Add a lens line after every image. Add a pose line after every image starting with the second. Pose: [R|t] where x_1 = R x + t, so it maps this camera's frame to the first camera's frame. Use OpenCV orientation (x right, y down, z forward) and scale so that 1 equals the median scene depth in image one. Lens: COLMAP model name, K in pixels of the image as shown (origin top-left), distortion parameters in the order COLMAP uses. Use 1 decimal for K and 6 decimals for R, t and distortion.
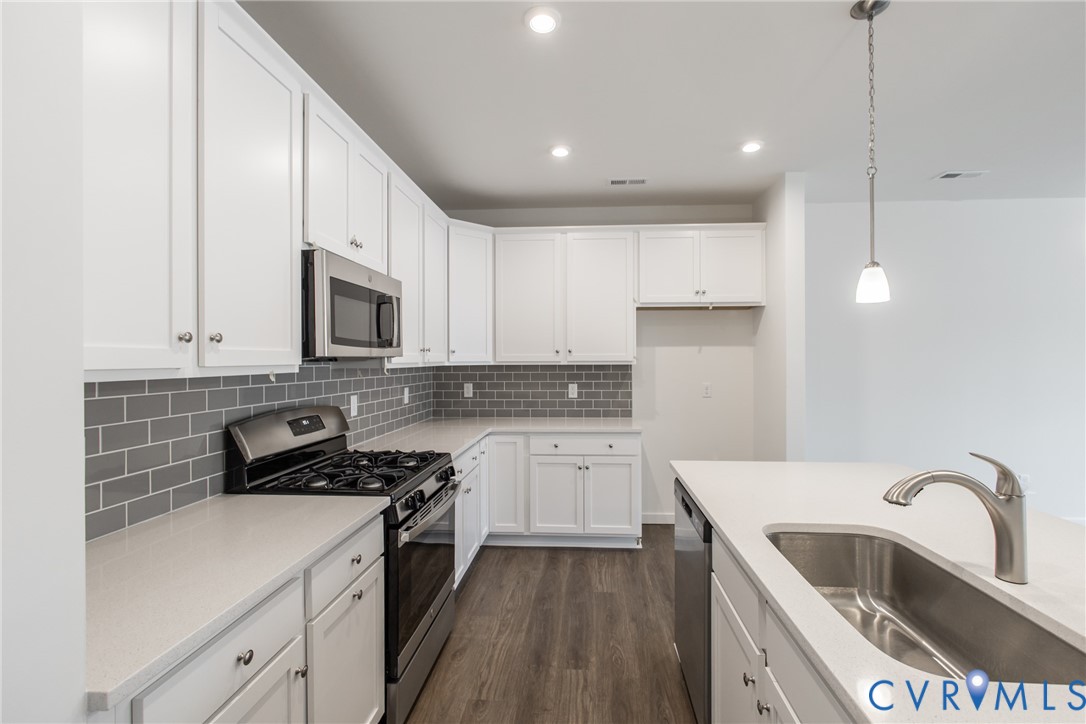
lens RADIAL K [[485.0, 0, 567.1], [0, 485.0, 358.7], [0, 0, 1]] dist [0.005549, 0.001026]
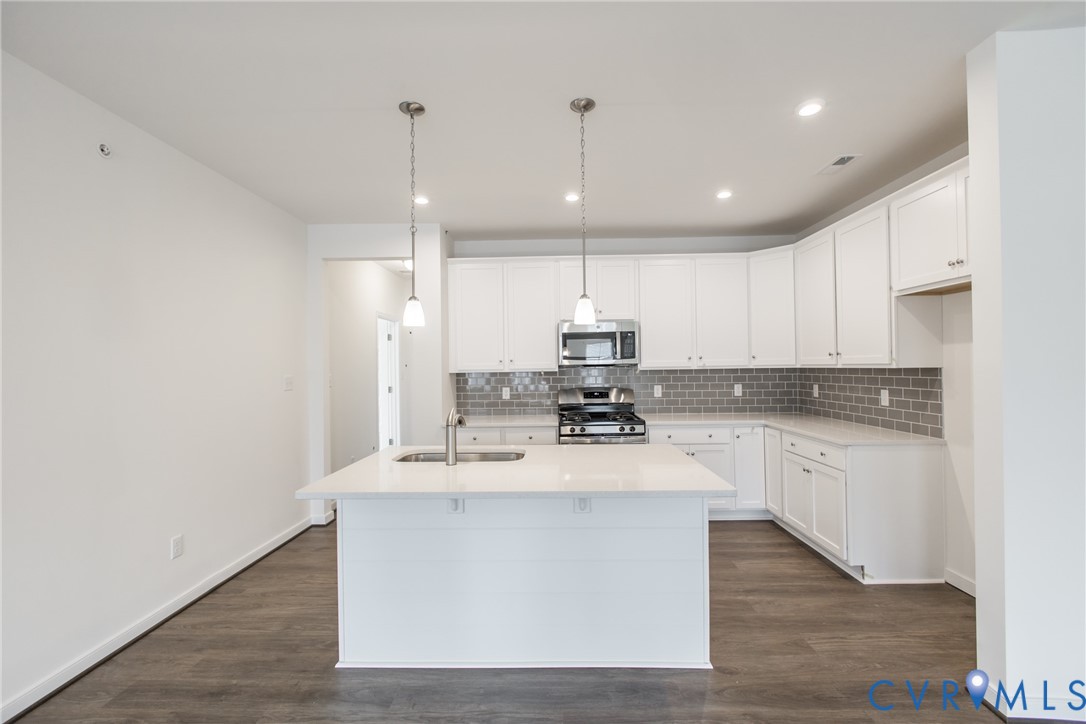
lens RADIAL K [[485.0, 0, 543.6], [0, 485.0, 362.0], [0, 0, 1]] dist [0.005549, 0.001026]
pose [[0.025695, -0.007892, -0.999639, 0.935528], [0.015345, 0.999854, -0.007499, -0.000752], [0.999552, -0.015147, 0.025813, 0.394840]]
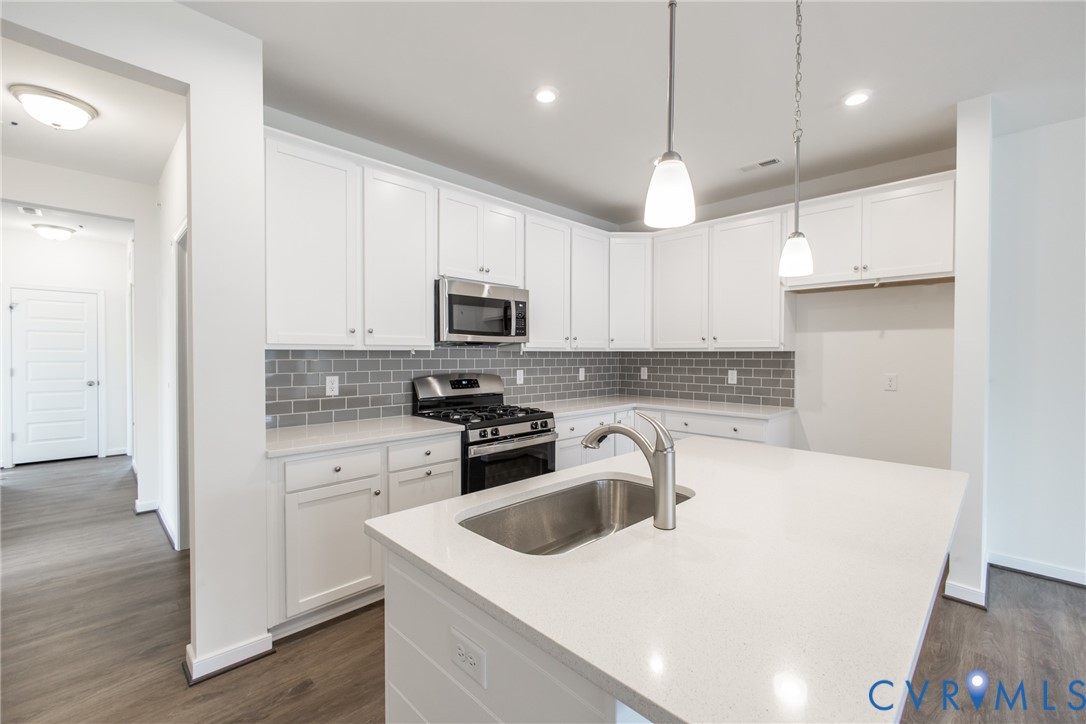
lens RADIAL K [[485.0, 0, 559.3], [0, 485.0, 362.3], [0, 0, 1]] dist [0.005549, 0.001026]
pose [[0.759140, 0.017127, -0.650703, 0.431943], [-0.003171, 0.999739, 0.022615, 0.014162], [0.650920, -0.015105, 0.758996, -0.018302]]
